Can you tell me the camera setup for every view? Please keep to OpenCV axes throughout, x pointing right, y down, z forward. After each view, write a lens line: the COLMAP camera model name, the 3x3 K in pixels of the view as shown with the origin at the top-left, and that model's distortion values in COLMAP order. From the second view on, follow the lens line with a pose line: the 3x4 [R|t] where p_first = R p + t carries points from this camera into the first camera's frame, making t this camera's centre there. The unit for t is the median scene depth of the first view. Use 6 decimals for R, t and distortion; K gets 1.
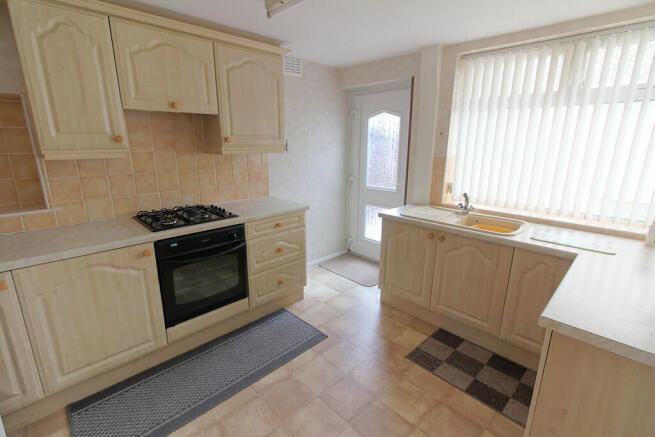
lens RADIAL K [[302.5, 0, 327.9], [0, 302.5, 215.7], [0, 0, 1]] dist [-0.000528, -0.000031]
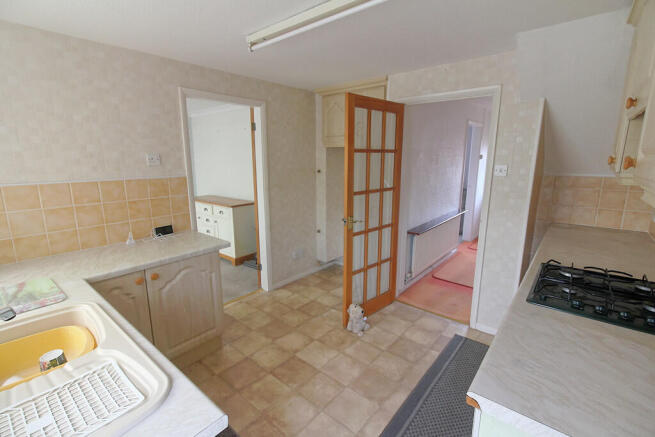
lens RADIAL K [[302.5, 0, 328.5], [0, 302.5, 218.7], [0, 0, 1]] dist [-0.000528, -0.000031]
pose [[-0.994326, 0.017417, -0.104943, 0.112570], [-0.030787, 0.897175, 0.440600, -0.360898], [0.101826, 0.441331, -0.891548, 1.377293]]
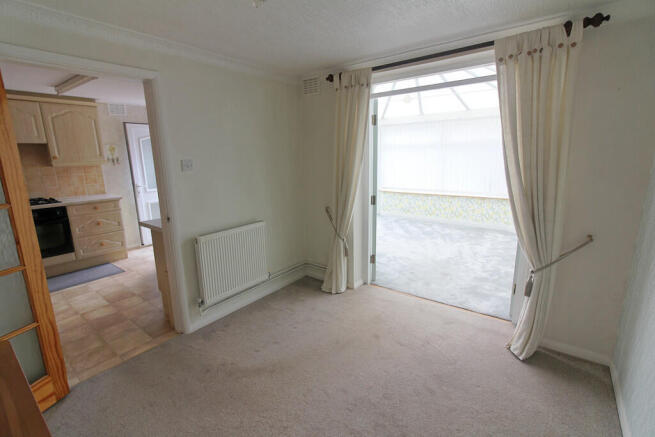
lens RADIAL K [[302.5, 0, 326.5], [0, 302.5, 218.1], [0, 0, 1]] dist [-0.000528, -0.000031]
pose [[0.990107, -0.049327, 0.131357, 0.946059], [0.054791, 0.997763, -0.038311, 0.237621], [-0.129173, 0.045129, 0.990595, -0.870533]]
